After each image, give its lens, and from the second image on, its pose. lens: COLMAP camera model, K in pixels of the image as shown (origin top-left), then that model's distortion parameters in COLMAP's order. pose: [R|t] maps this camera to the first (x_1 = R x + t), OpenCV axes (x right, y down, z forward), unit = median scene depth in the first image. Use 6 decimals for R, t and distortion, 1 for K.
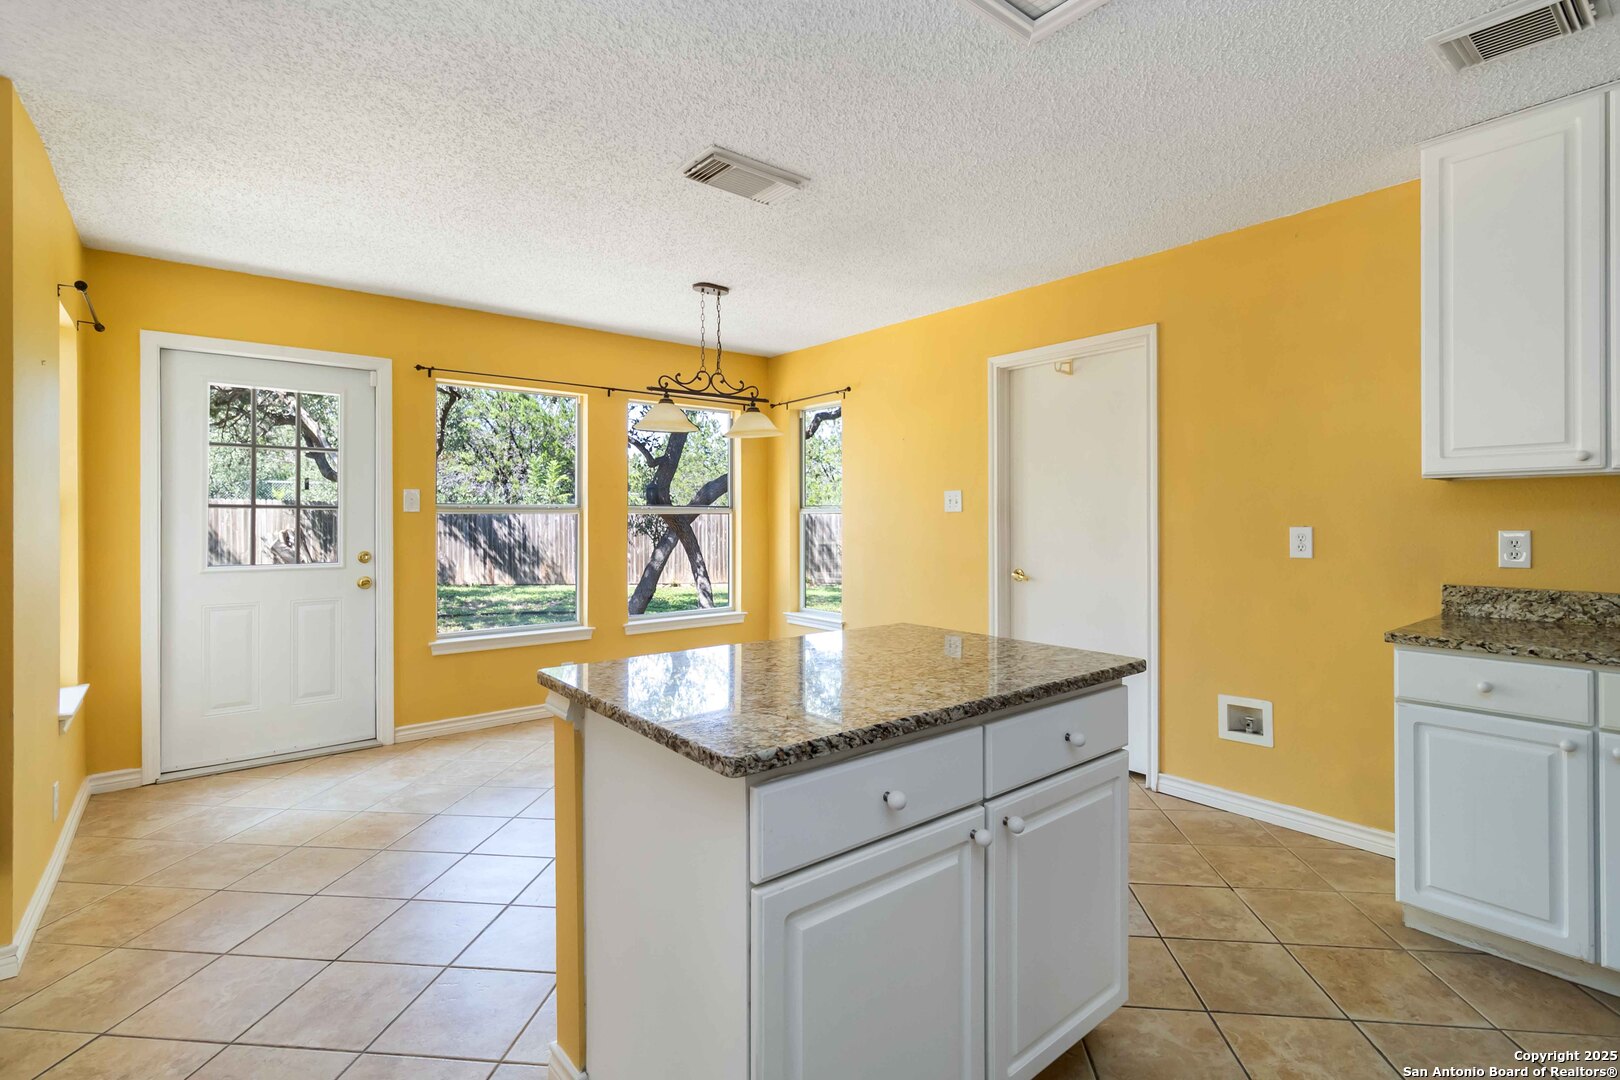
lens RADIAL K [[766.1, 0, 817.7], [0, 766.1, 513.6], [0, 0, 1]] dist [-0.000771, 0.002403]
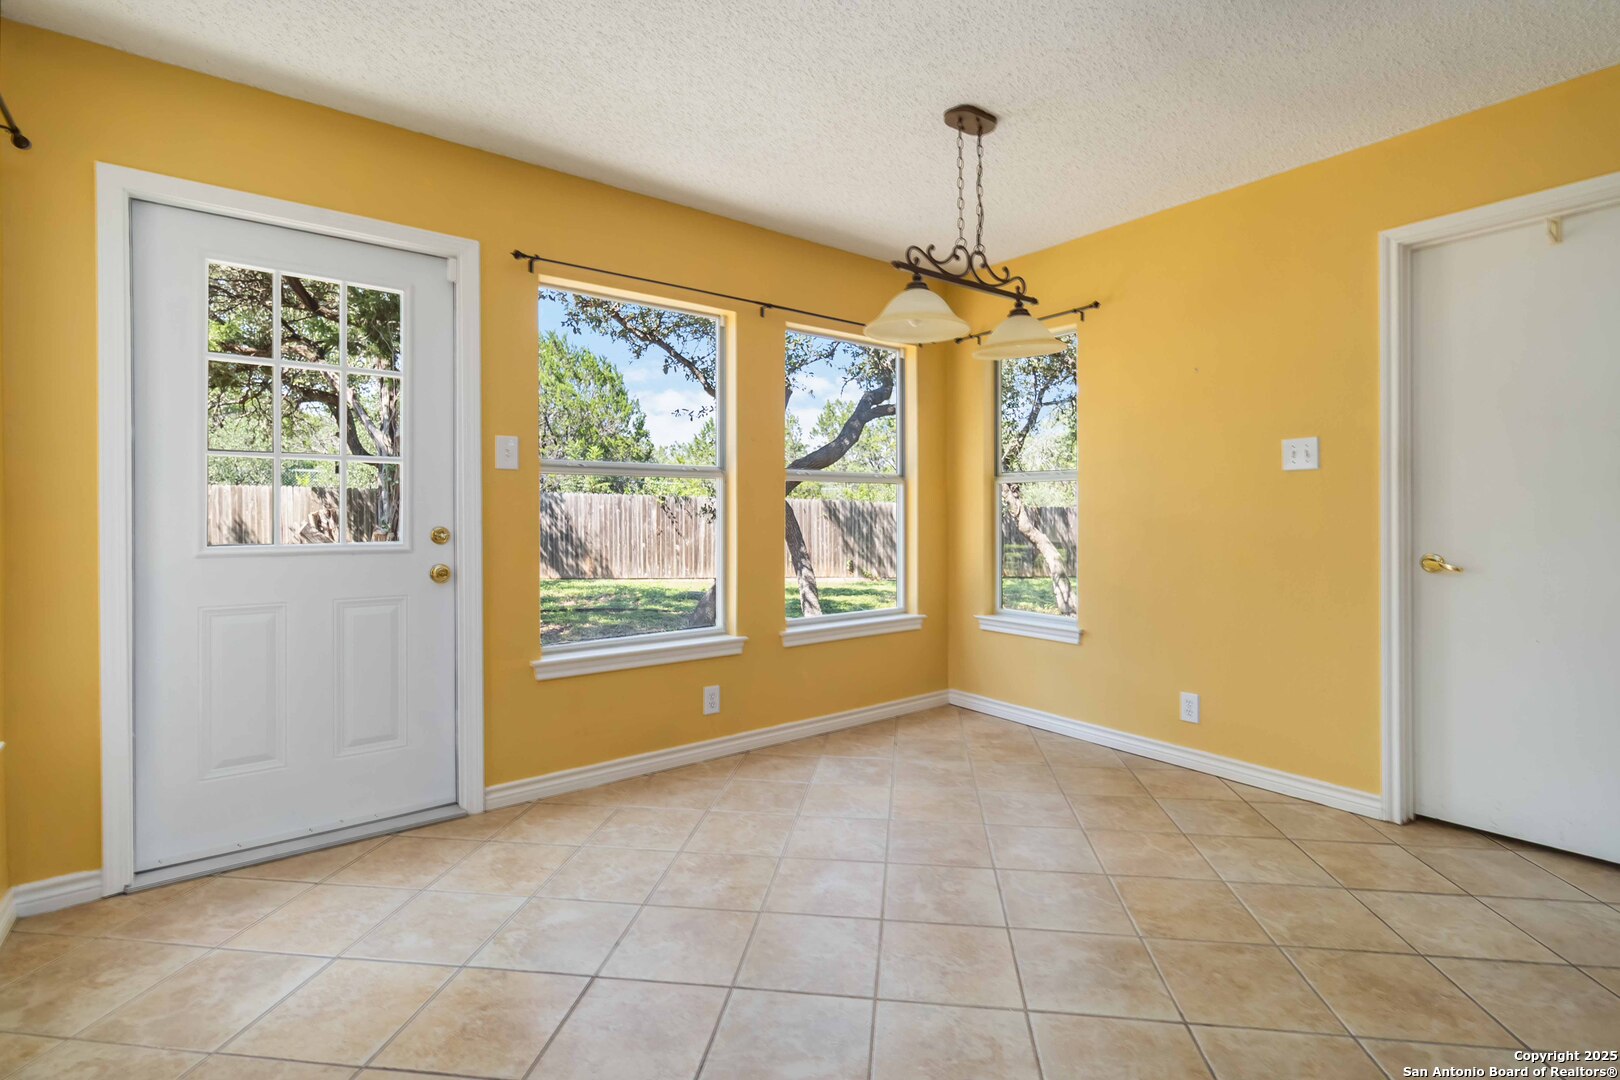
lens RADIAL K [[766.1, 0, 815.6], [0, 766.1, 512.8], [0, 0, 1]] dist [-0.000771, 0.002403]
pose [[0.999697, 0.000139, -0.024599, -0.254704], [-0.000011, 0.999986, 0.005199, 0.035171], [0.024600, -0.005197, 0.999684, 0.348210]]
